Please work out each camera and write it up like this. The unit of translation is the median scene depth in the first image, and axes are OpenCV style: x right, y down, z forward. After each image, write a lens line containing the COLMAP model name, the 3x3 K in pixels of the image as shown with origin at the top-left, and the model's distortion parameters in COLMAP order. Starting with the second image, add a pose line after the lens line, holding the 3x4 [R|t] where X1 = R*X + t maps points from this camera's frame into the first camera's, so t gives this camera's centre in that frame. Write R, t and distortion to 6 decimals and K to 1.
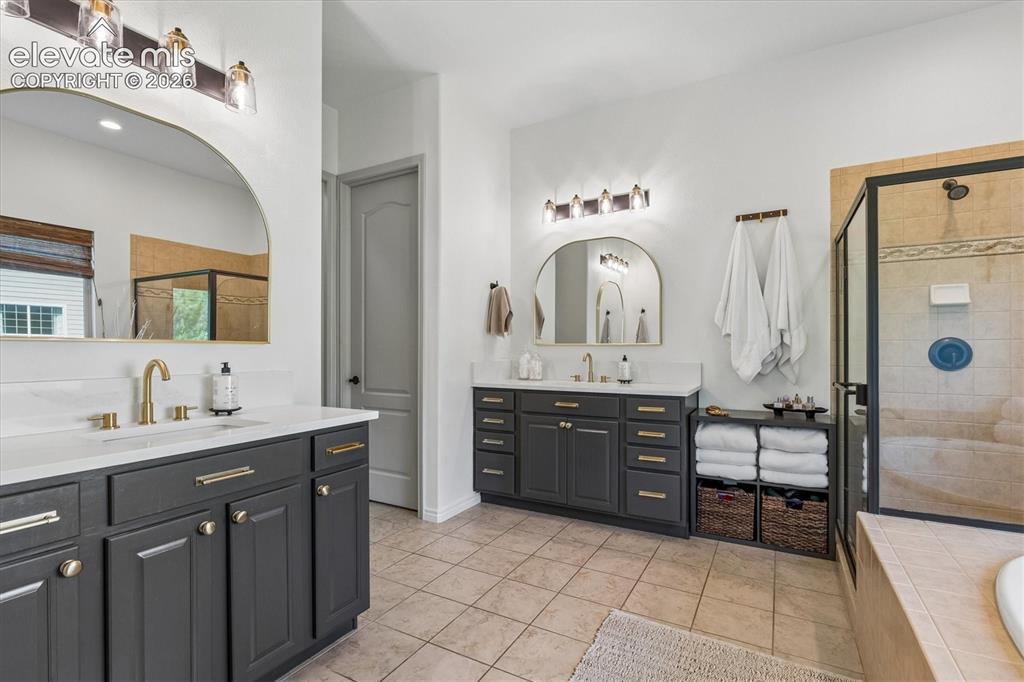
lens RADIAL K [[478.5, 0, 513.1], [0, 478.5, 349.6], [0, 0, 1]] dist [0.000282, -0.000379]
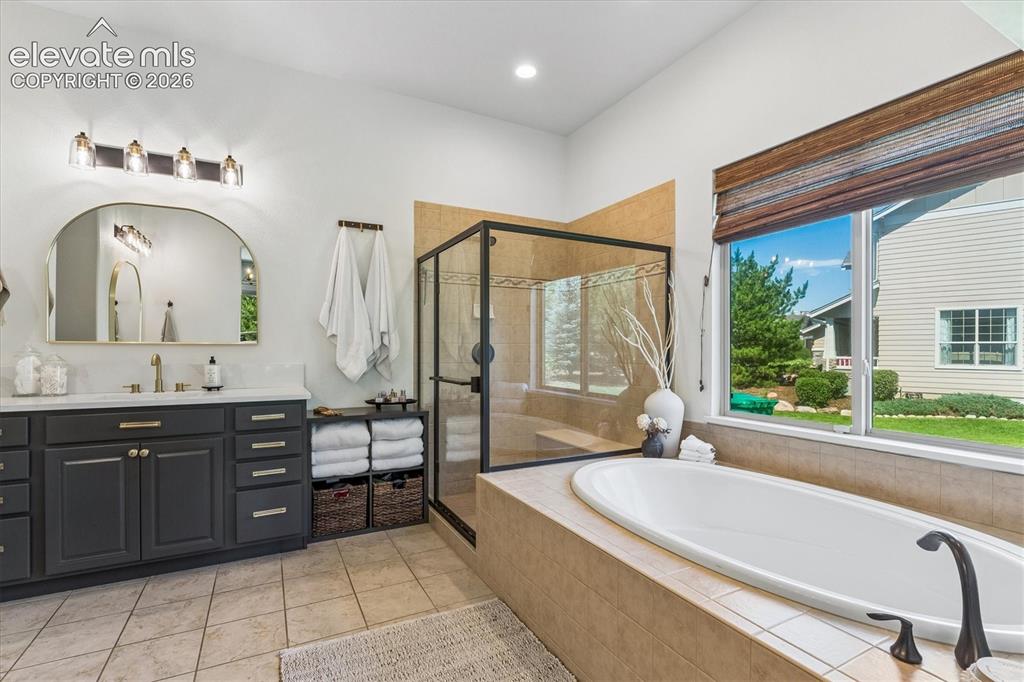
lens RADIAL K [[478.5, 0, 513.1], [0, 478.5, 349.6], [0, 0, 1]] dist [0.000282, -0.000379]
pose [[0.549793, 0.001776, 0.835299, -0.209890], [-0.000709, 0.999998, -0.001659, 0.000515], [-0.835301, 0.000320, 0.549793, 0.131585]]
